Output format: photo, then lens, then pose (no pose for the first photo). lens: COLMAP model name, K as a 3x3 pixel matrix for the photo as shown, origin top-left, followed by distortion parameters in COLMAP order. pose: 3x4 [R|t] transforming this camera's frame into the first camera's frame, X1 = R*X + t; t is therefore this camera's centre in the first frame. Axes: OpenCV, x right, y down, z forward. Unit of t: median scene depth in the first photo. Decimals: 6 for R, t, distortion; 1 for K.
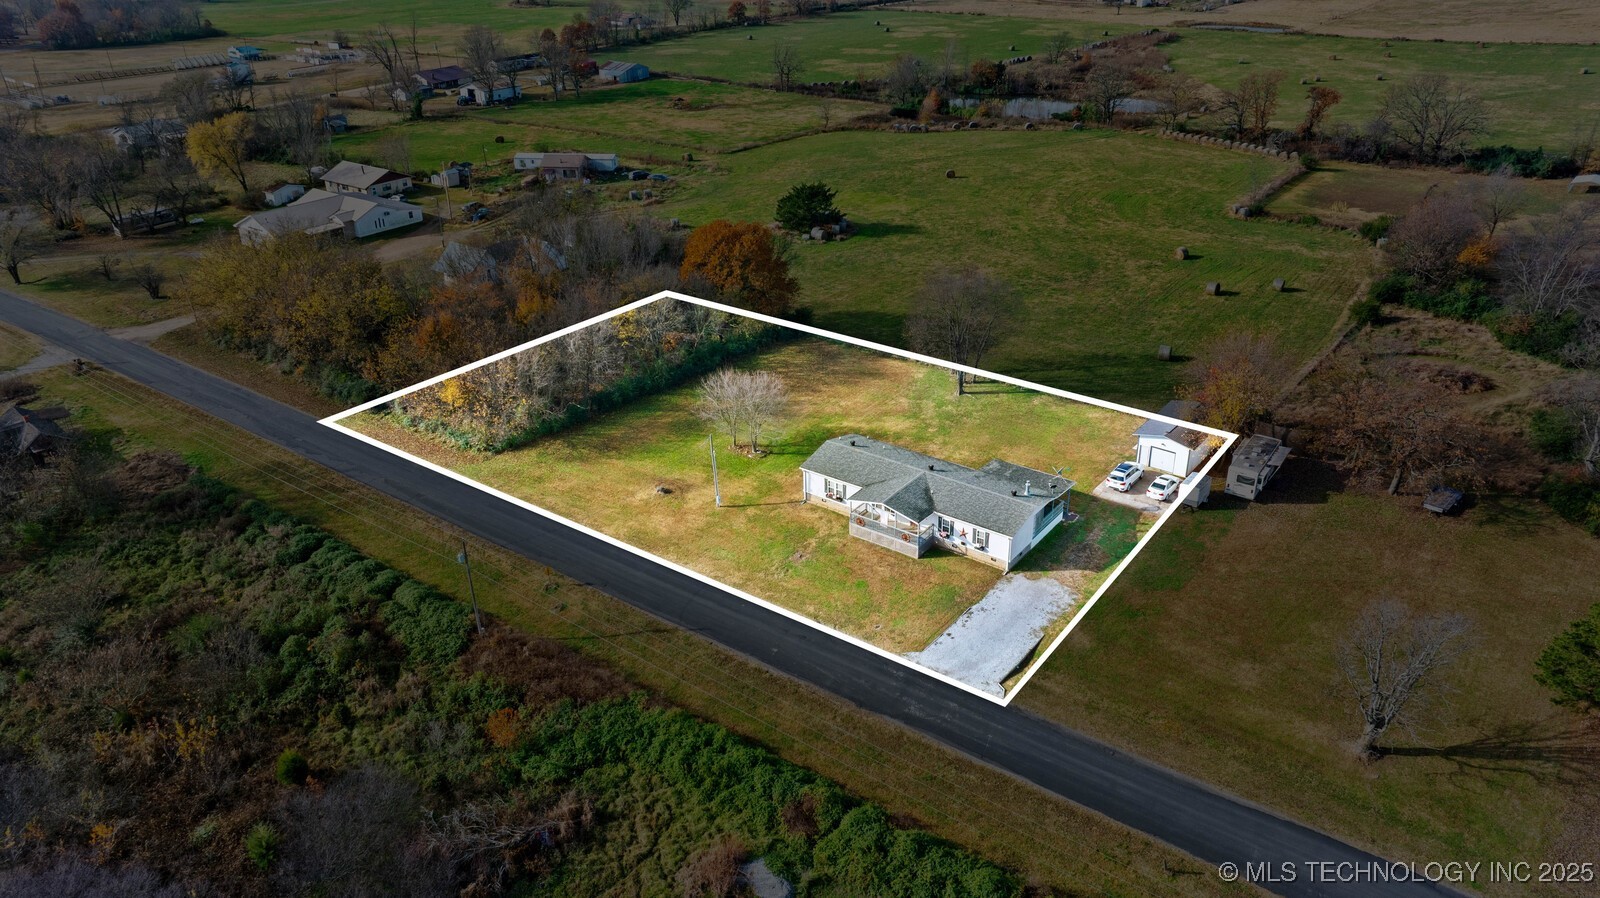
lens RADIAL K [[1121.0, 0, 800.0], [0, 1121.0, 449.0], [0, 0, 1]] dist [-0.017399, 0.000370]
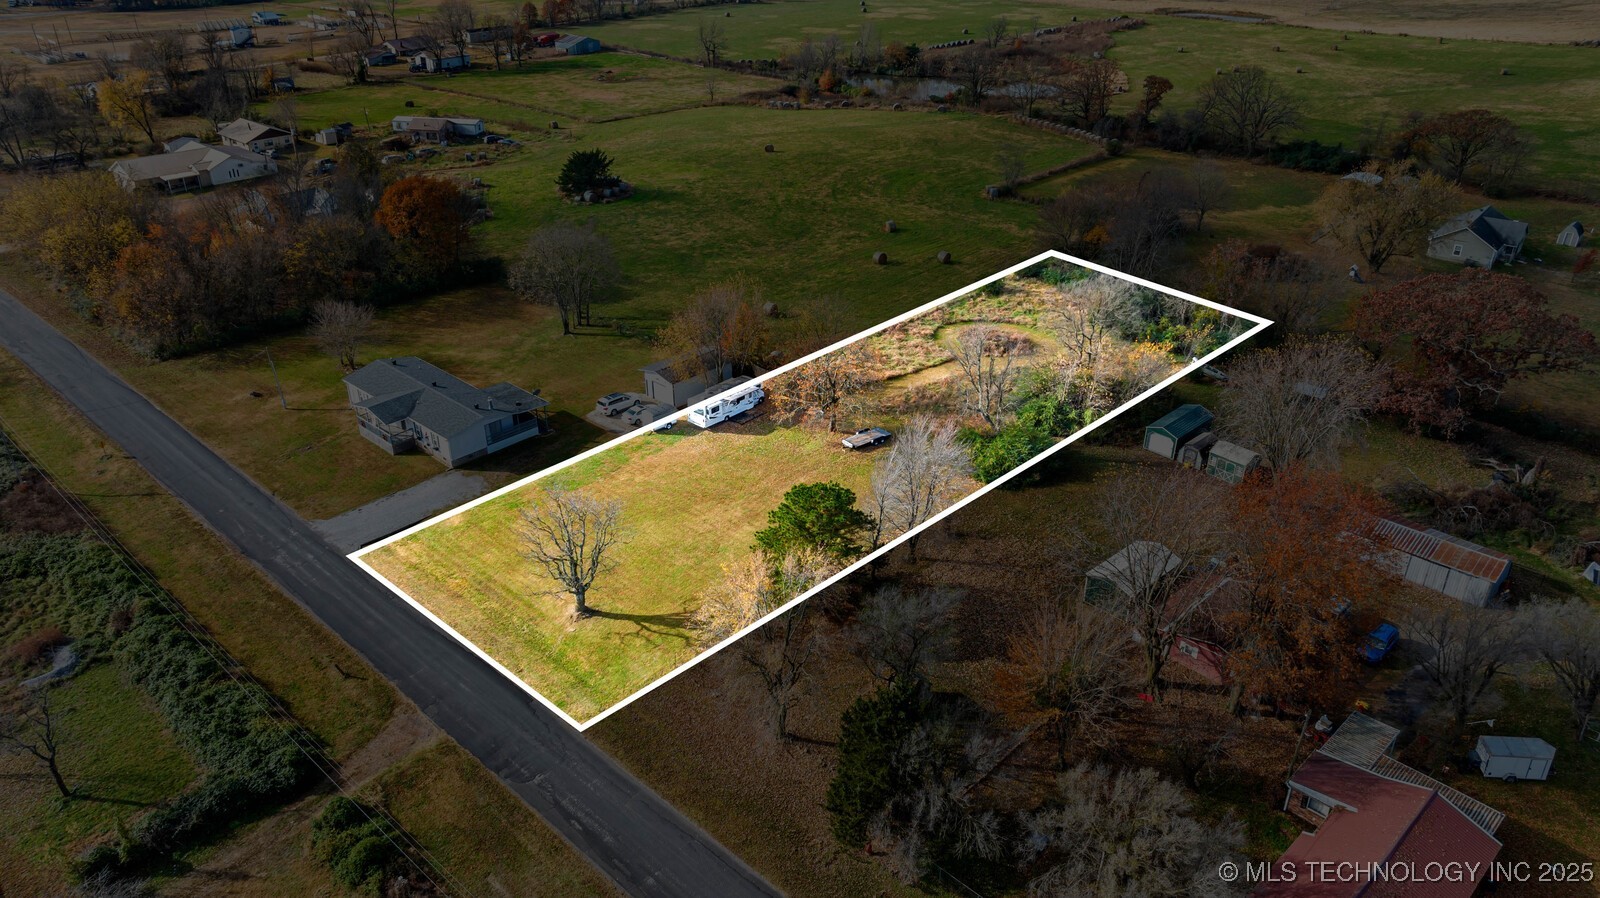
lens RADIAL K [[1121.0, 0, 800.0], [0, 1121.0, 449.0], [0, 0, 1]] dist [-0.017399, 0.000370]
pose [[0.992926, 0.063123, -0.100561, 0.296901], [-0.061128, 0.997869, 0.022804, 0.016347], [0.101786, -0.016496, 0.994670, -0.071844]]
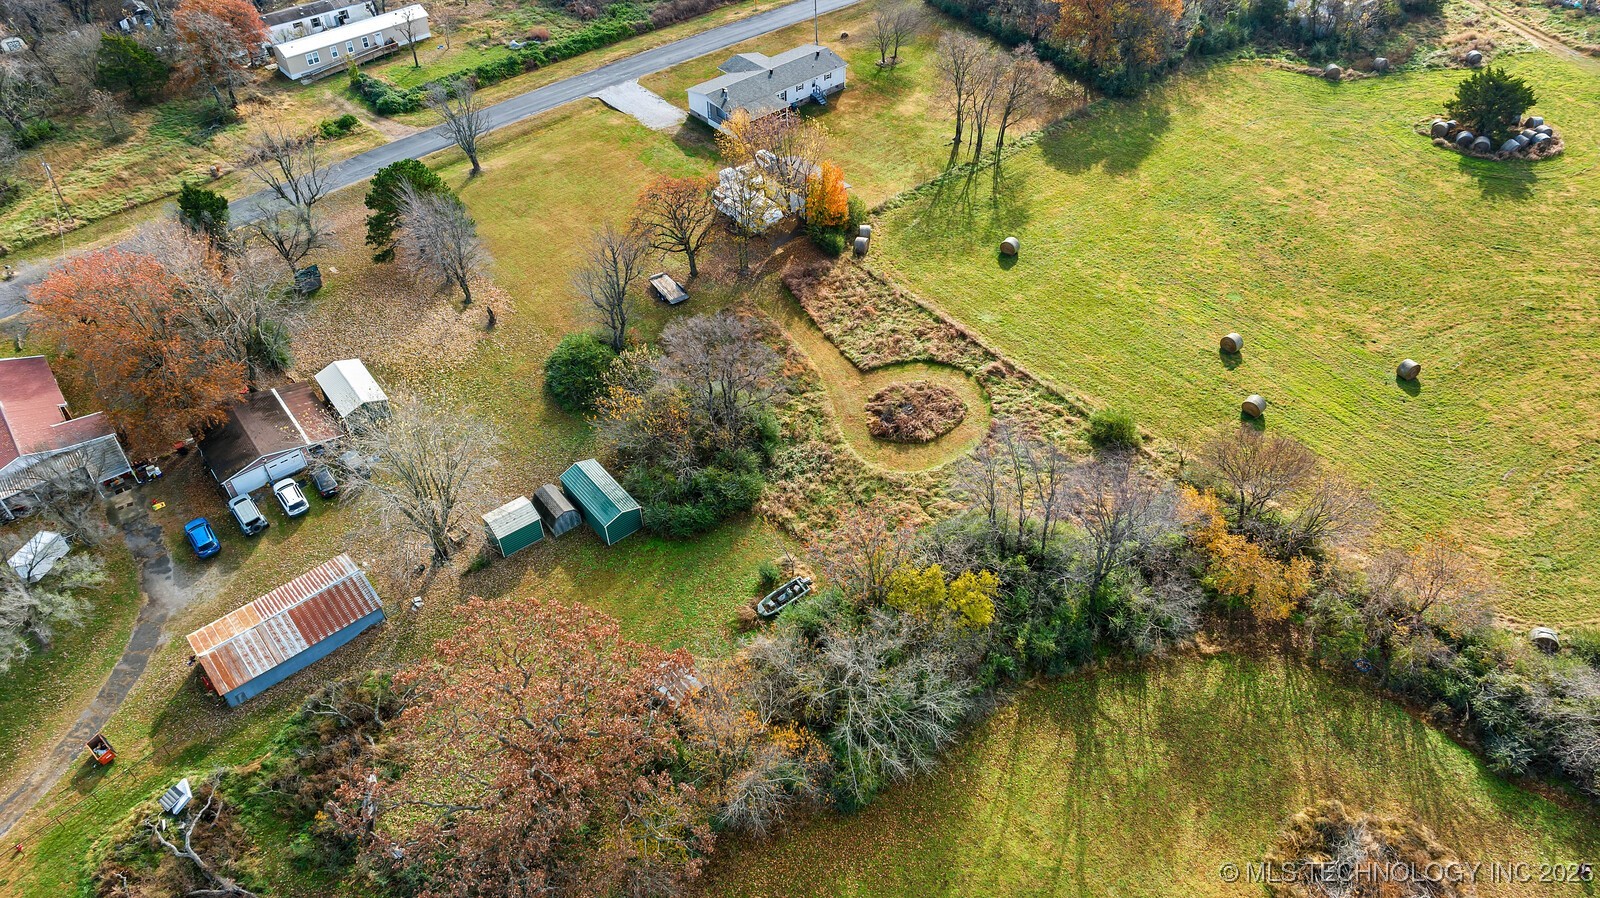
lens RADIAL K [[1121.0, 0, 800.0], [0, 1121.0, 449.0], [0, 0, 1]] dist [-0.017399, 0.000370]
pose [[-0.228658, 0.667990, -0.708170, 0.714150], [-0.422444, 0.587299, 0.690378, -0.349073], [0.877073, 0.457023, 0.147897, 0.491507]]
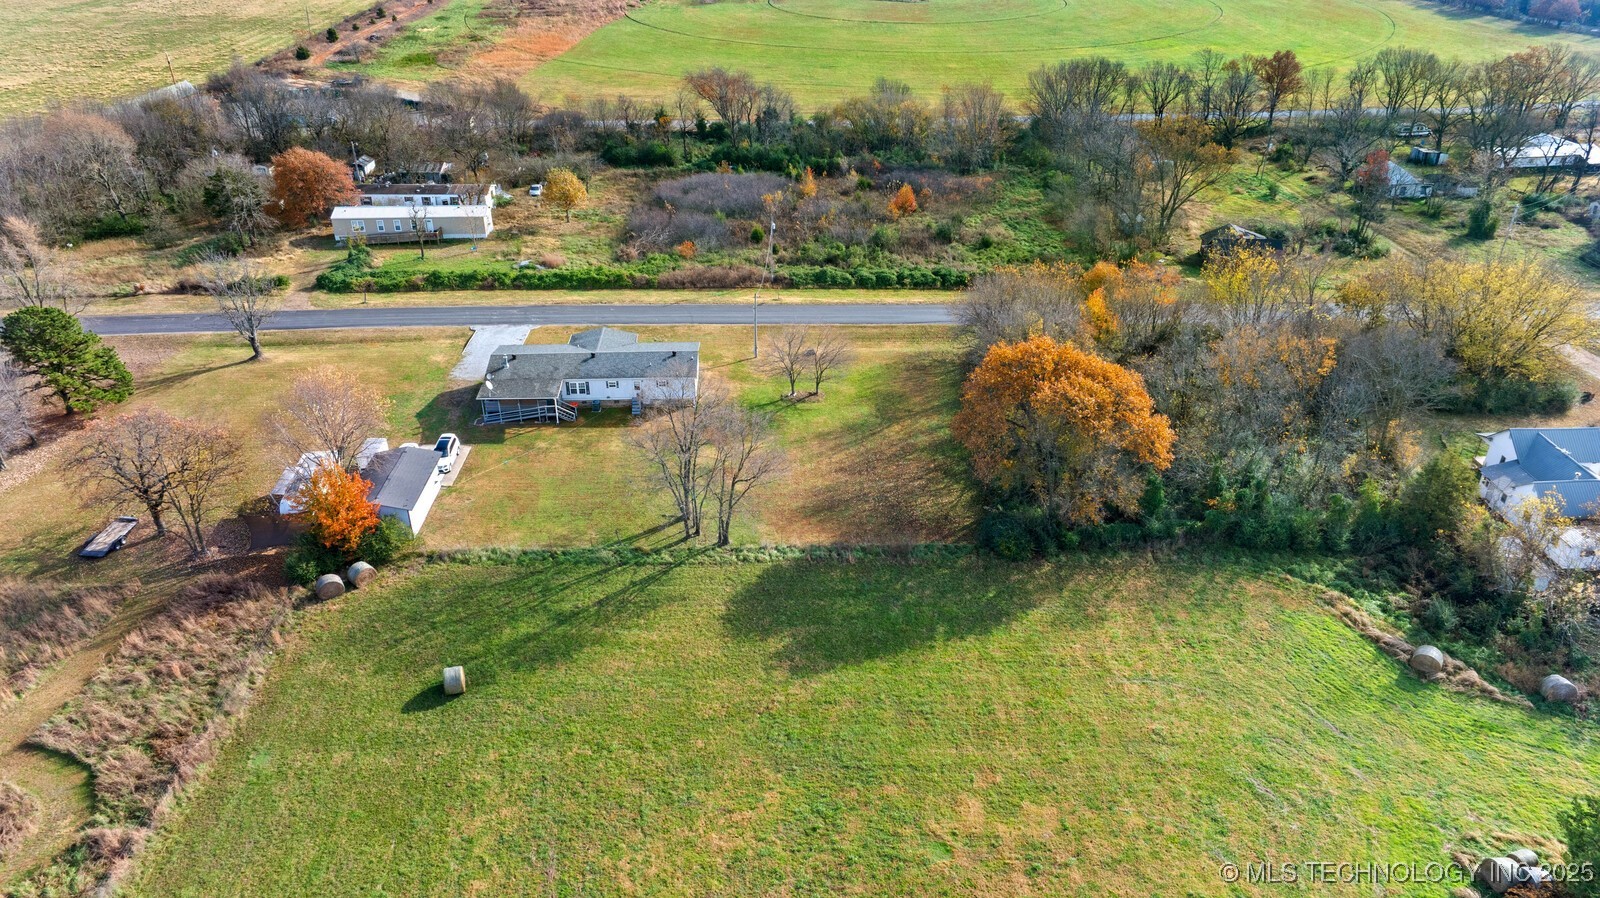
lens RADIAL K [[1121.0, 0, 800.0], [0, 1121.0, 449.0], [0, 0, 1]] dist [-0.017399, 0.000370]
pose [[-0.788097, 0.304843, -0.534764, 0.299963], [-0.272377, 0.606375, 0.747074, -0.402367], [0.552008, 0.734425, -0.394850, 0.768651]]
